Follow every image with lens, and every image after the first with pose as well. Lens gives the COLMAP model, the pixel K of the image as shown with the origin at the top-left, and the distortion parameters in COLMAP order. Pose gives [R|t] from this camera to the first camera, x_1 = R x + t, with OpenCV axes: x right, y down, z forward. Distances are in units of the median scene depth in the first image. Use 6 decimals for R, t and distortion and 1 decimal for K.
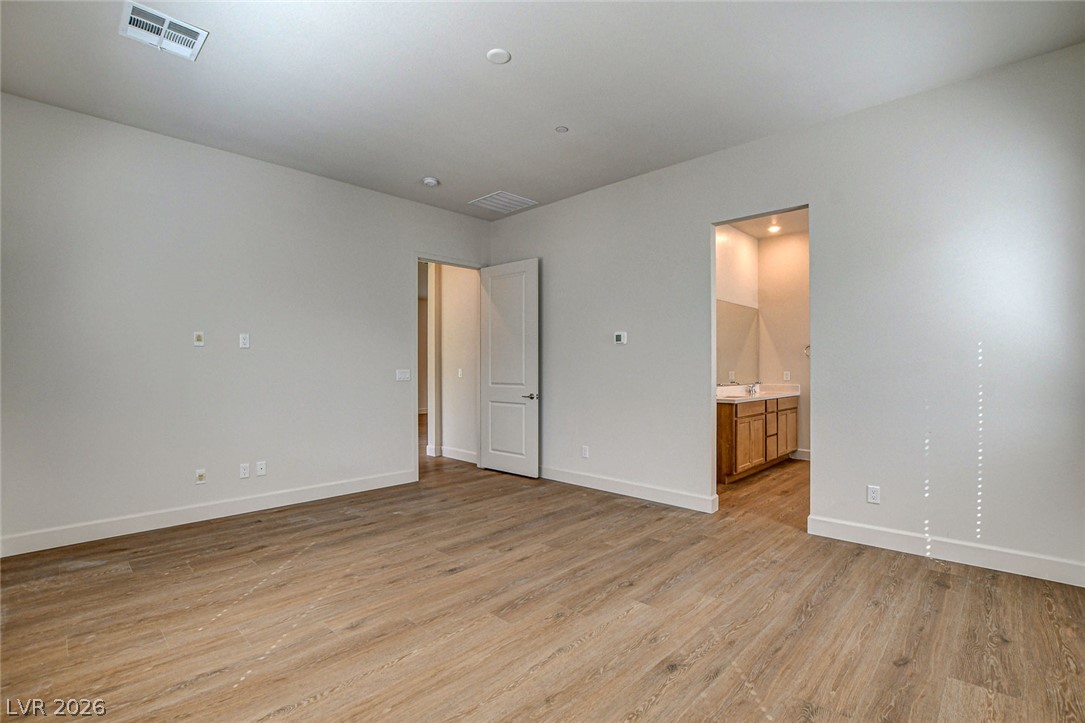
lens RADIAL K [[506.5, 0, 543.9], [0, 506.5, 367.7], [0, 0, 1]] dist [-0.035931, 0.006236]
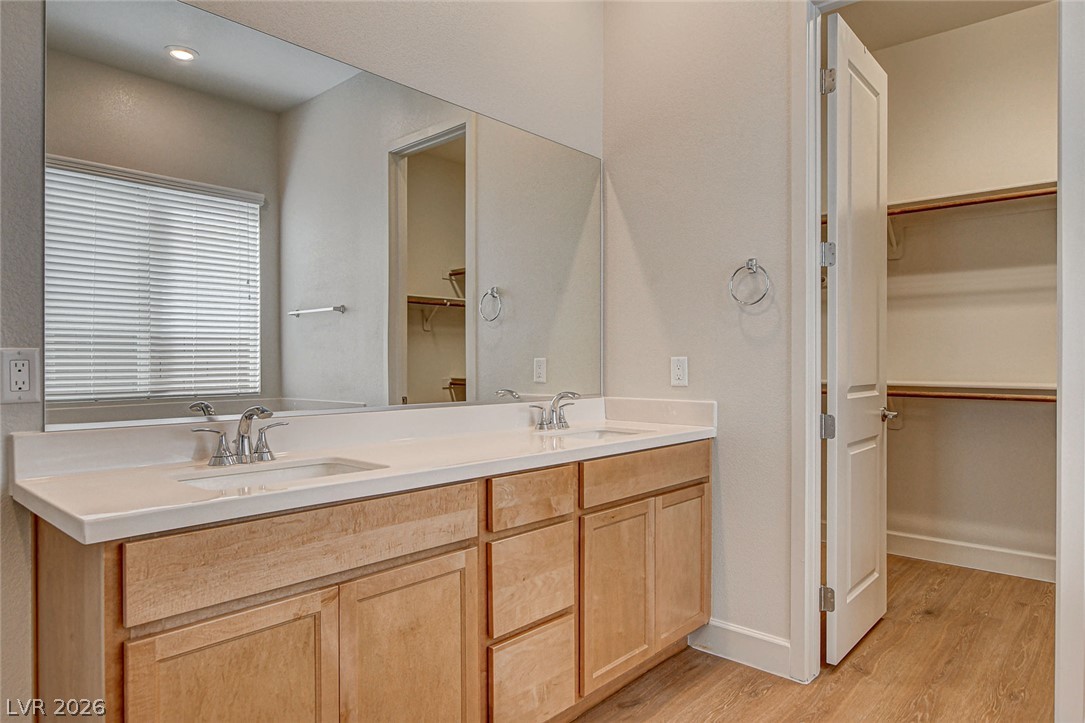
lens RADIAL K [[661.5, 0, 542.5], [0, 661.5, 361.5], [0, 0, 1]] dist [-0.009806, -0.000961]
pose [[0.999664, 0.002192, 0.025835, 0.440091], [-0.002194, 0.999998, 0.000078, 0.012579], [-0.025835, -0.000134, 0.999666, 0.683062]]
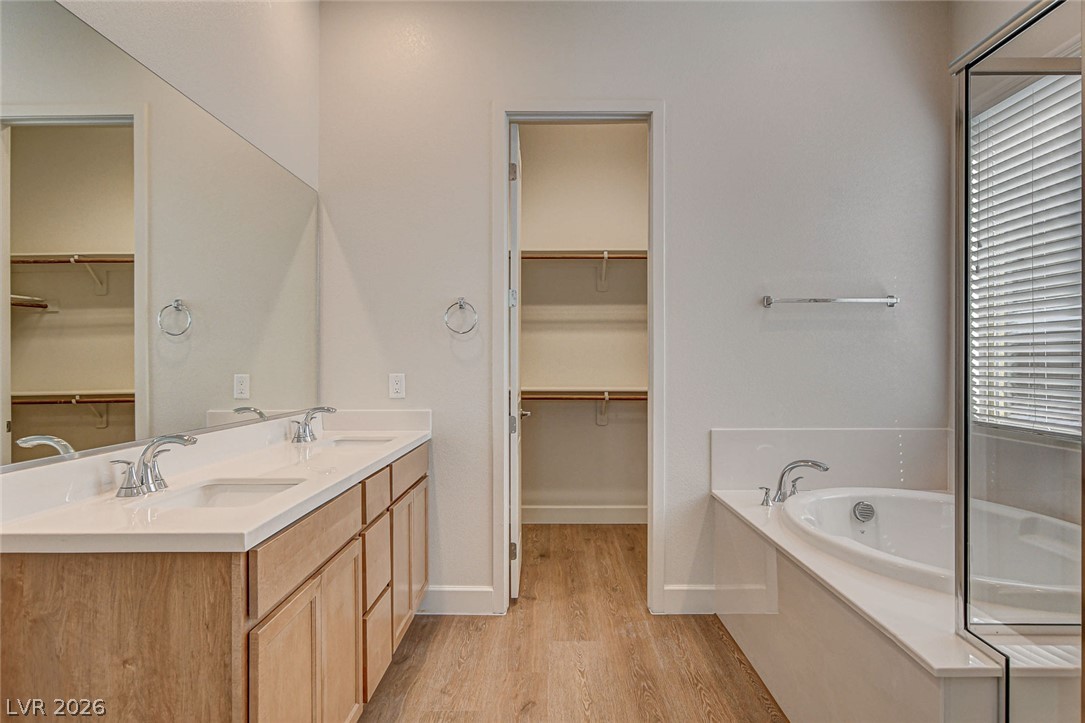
lens RADIAL K [[709.8, 0, 542.5], [0, 709.8, 361.5], [0, 0, 1]] dist [-0.003715, 0.000190]
pose [[0.733147, 0.001509, 0.680068, 0.242836], [0.001005, 0.999994, -0.003303, 0.001589], [-0.680069, 0.003105, 0.733141, 0.630019]]
